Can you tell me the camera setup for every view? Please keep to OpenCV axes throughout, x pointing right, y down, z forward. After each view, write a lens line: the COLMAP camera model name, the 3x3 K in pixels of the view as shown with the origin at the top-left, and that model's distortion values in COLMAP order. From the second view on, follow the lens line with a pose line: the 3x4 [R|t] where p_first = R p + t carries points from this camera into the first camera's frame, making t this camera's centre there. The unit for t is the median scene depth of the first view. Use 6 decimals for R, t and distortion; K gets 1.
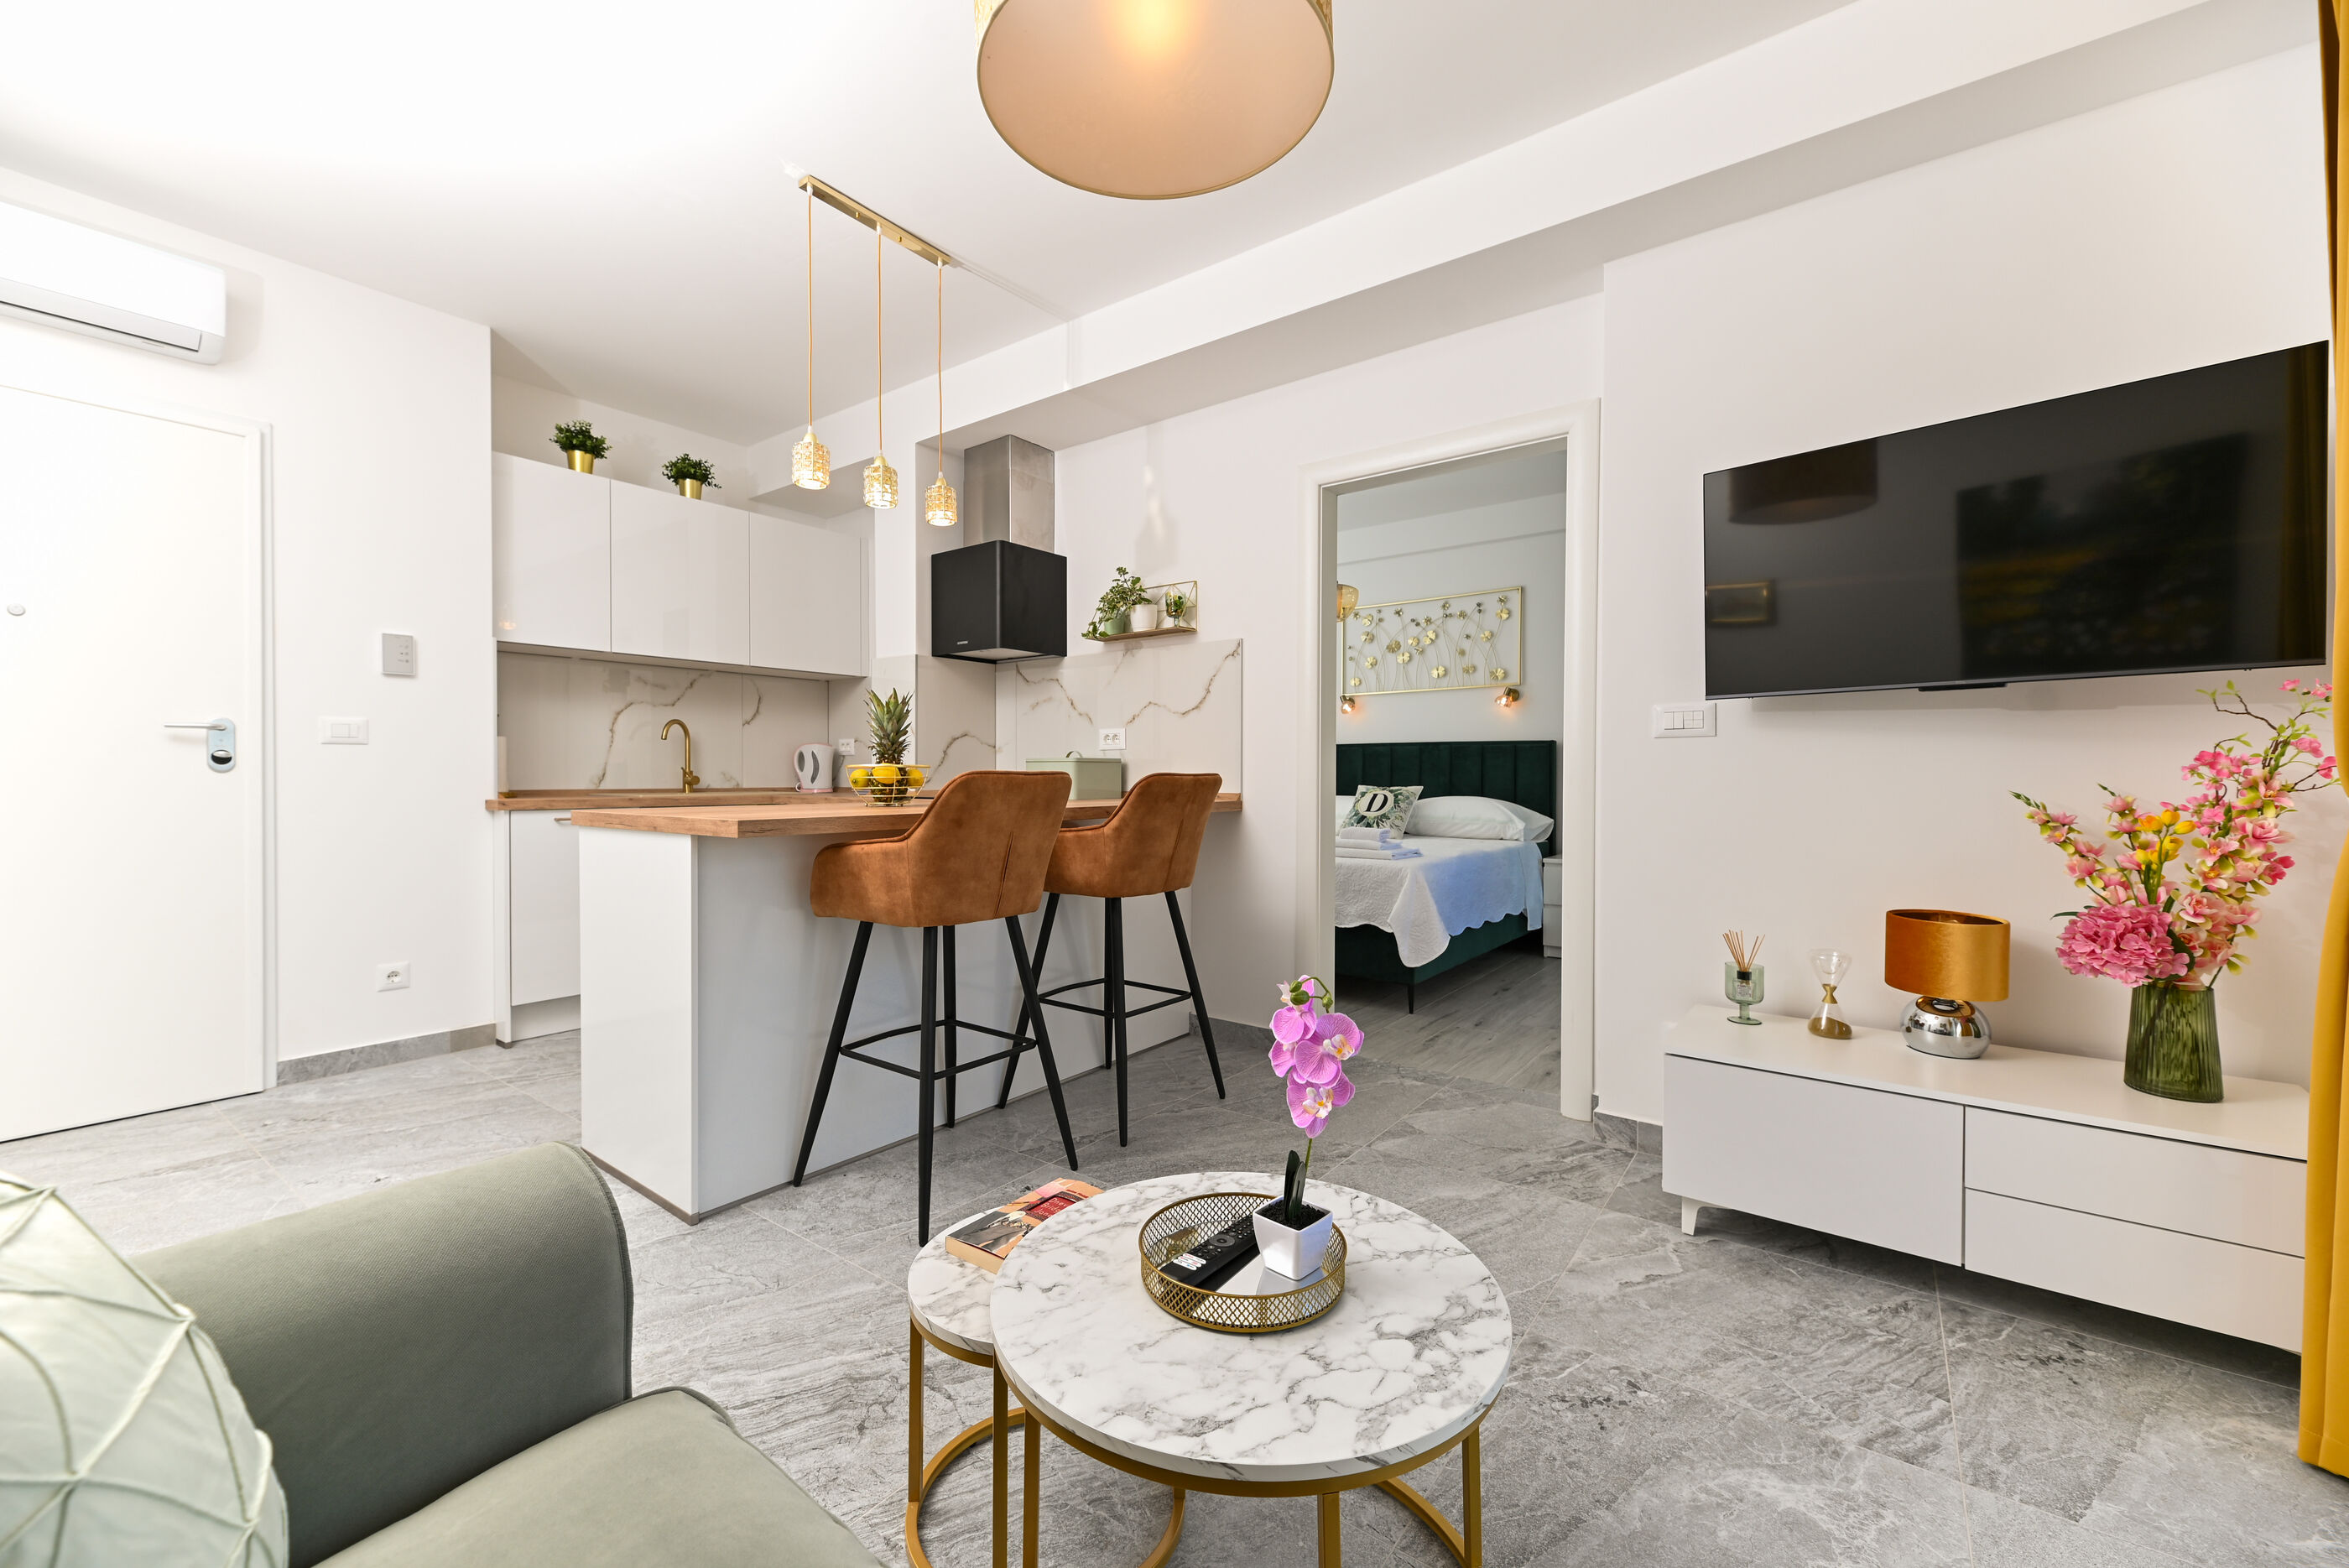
lens RADIAL K [[934.0, 0, 1169.0], [0, 934.0, 782.1], [0, 0, 1]] dist [0.011514, -0.002860]
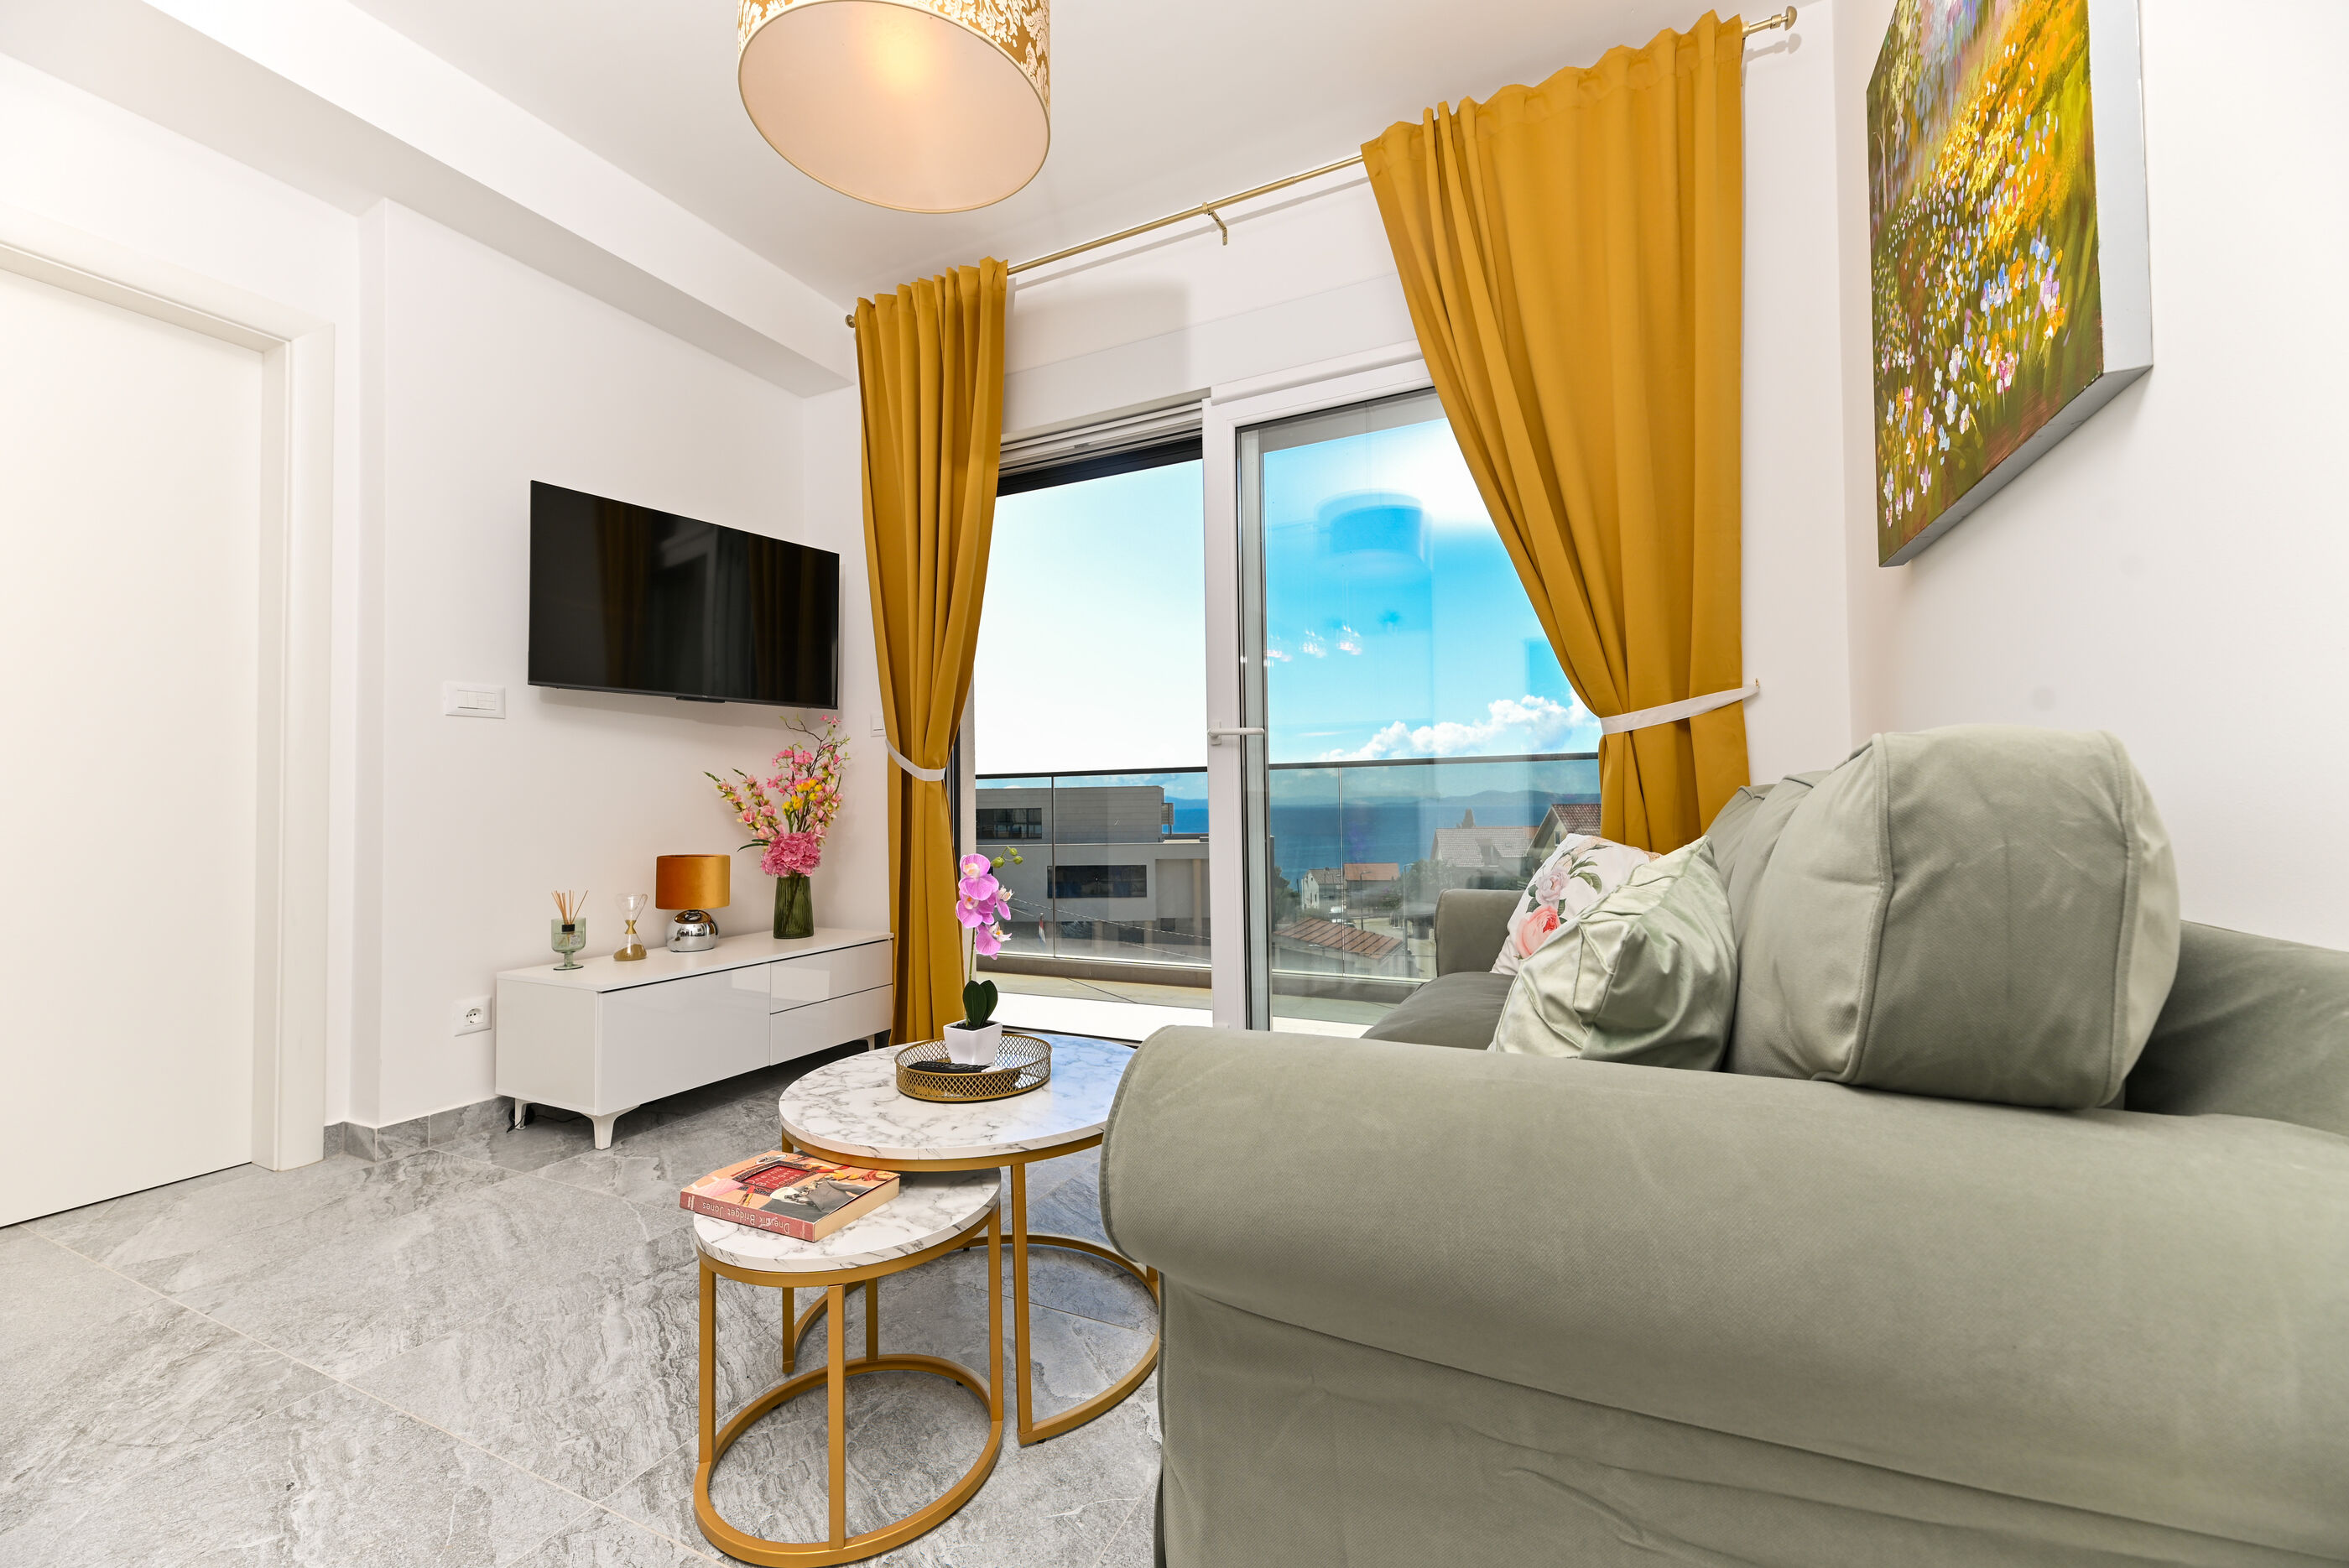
lens RADIAL K [[934.0, 0, 1169.0], [0, 934.0, 782.1], [0, 0, 1]] dist [0.011514, -0.002860]
pose [[-0.190041, 0.025470, 0.981446, -0.394398], [0.022332, 0.999517, -0.021615, 0.041221], [-0.981522, 0.017809, -0.190518, 0.295668]]
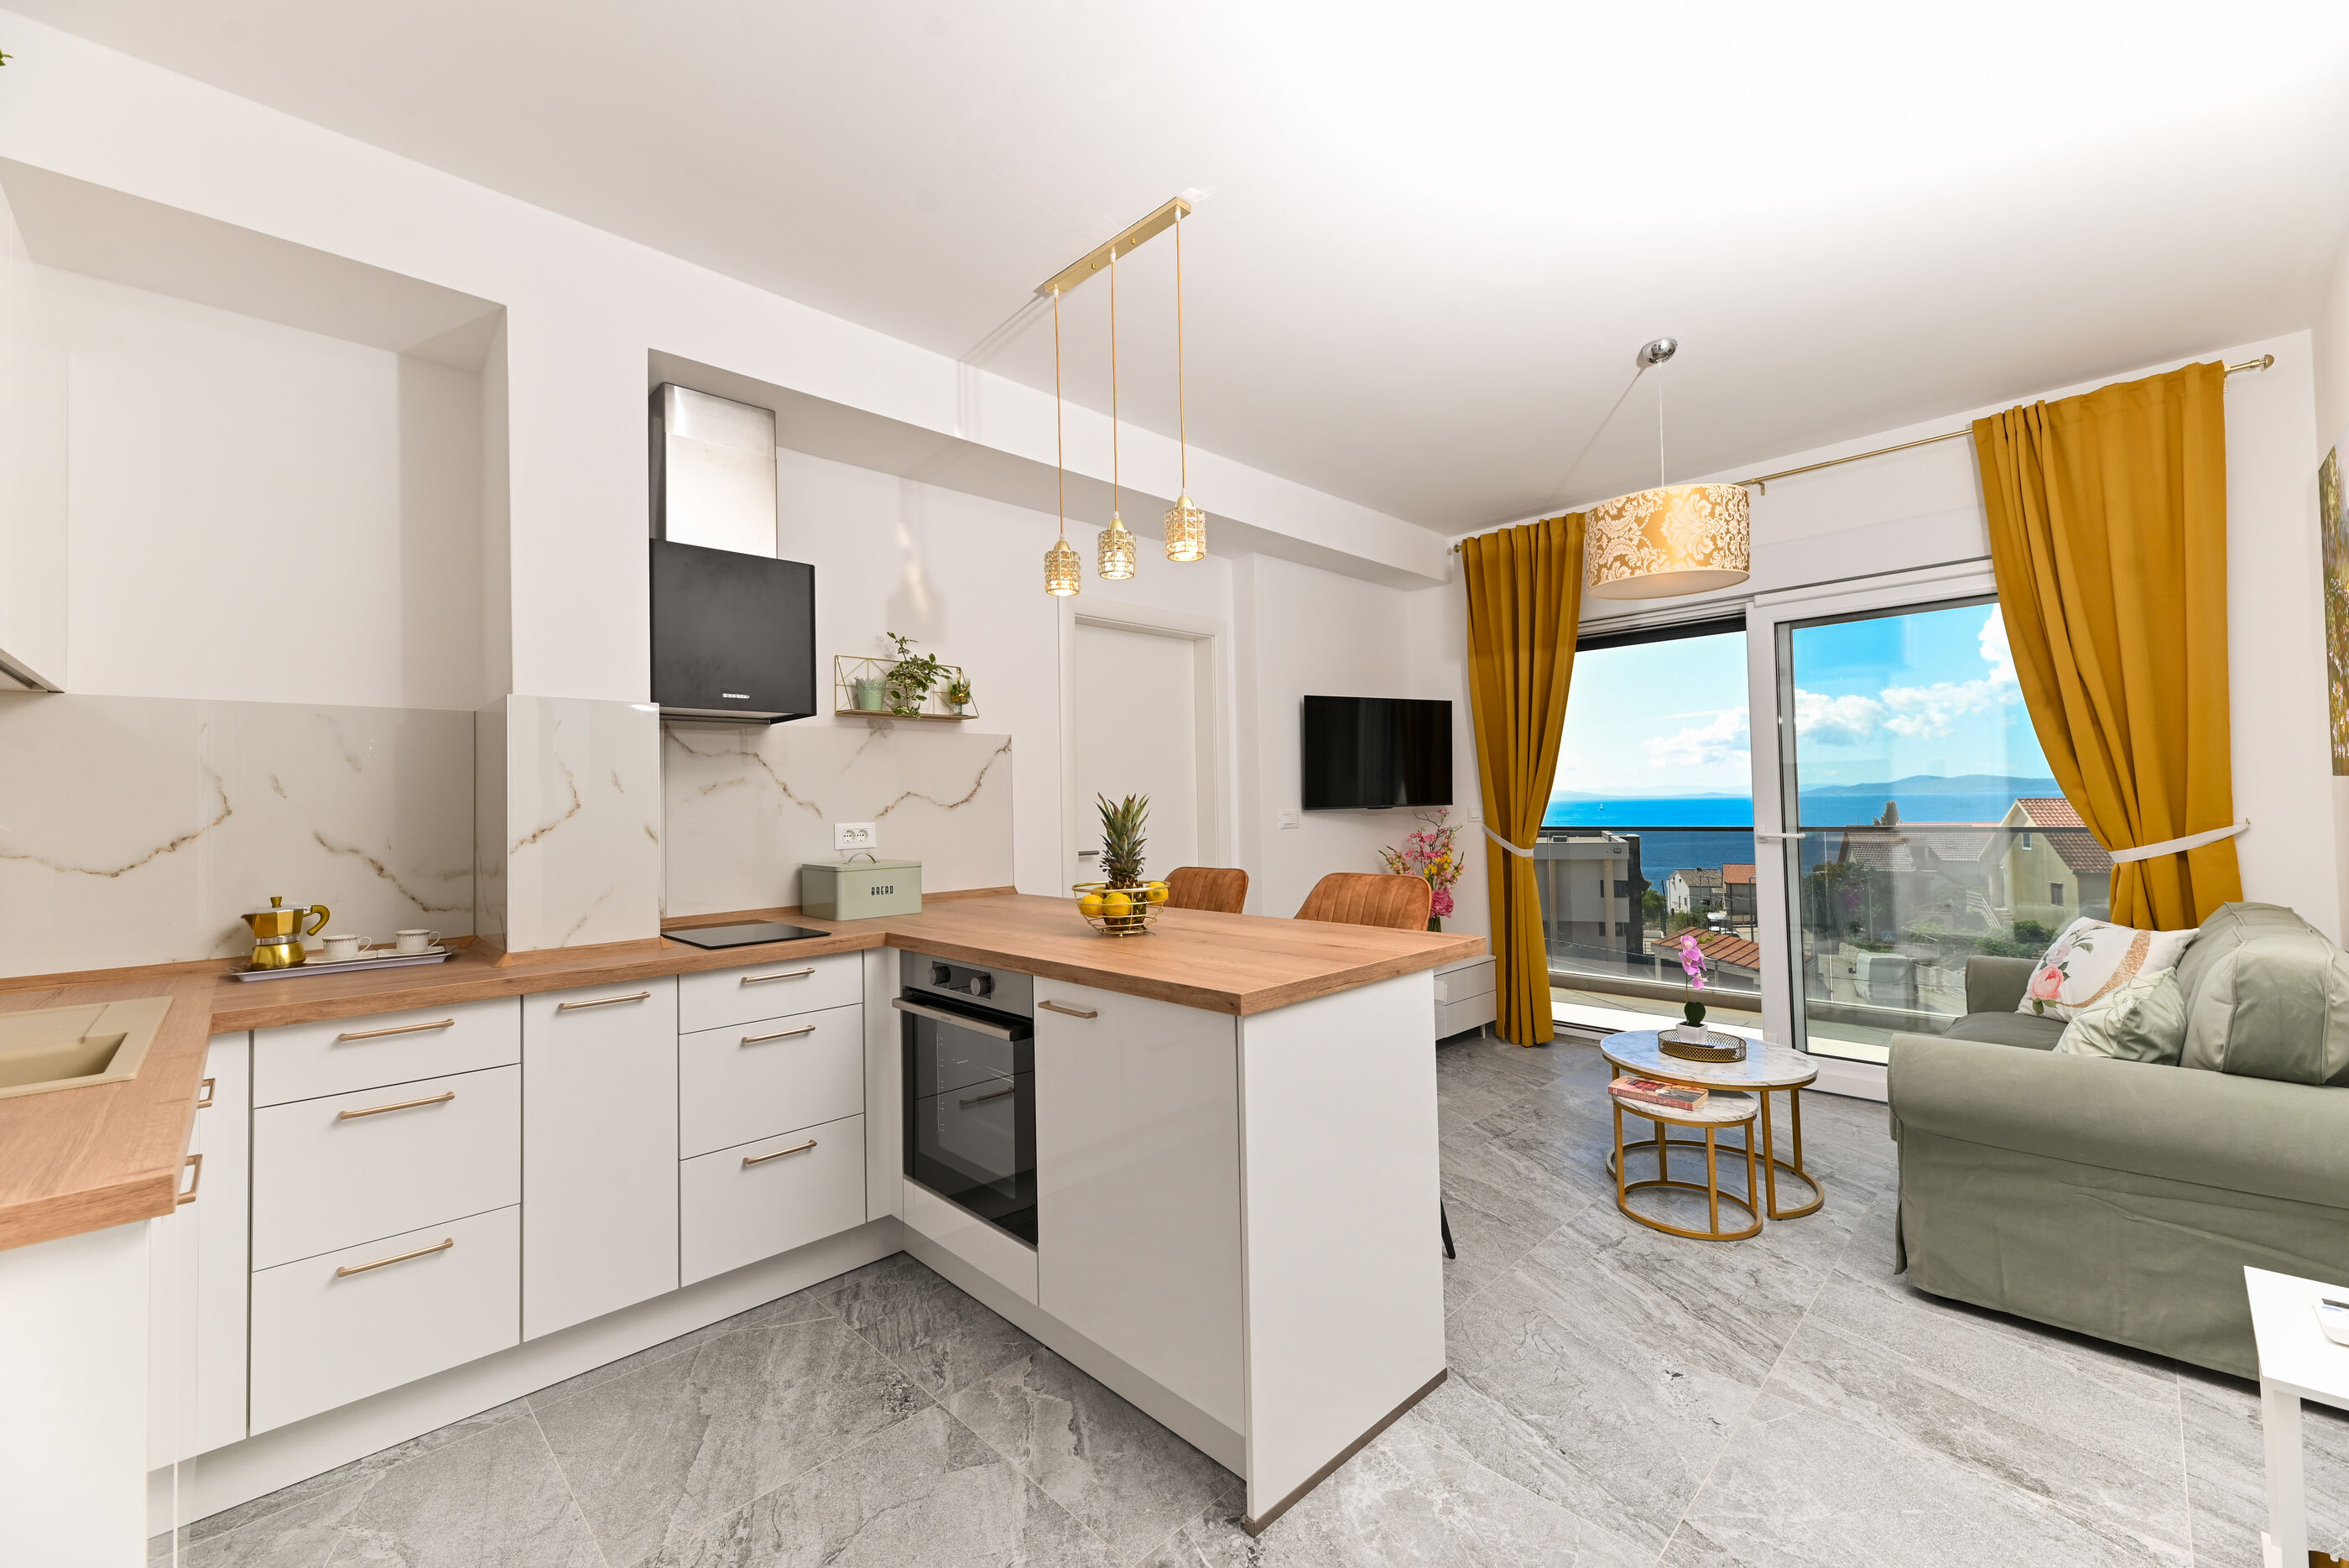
lens RADIAL K [[934.0, 0, 1169.0], [0, 934.0, 782.1], [0, 0, 1]] dist [0.011514, -0.002860]
pose [[0.151552, 0.018940, 0.988268, -0.845847], [0.030306, 0.999257, -0.023798, -0.066915], [-0.987985, 0.033557, 0.150865, 0.625603]]
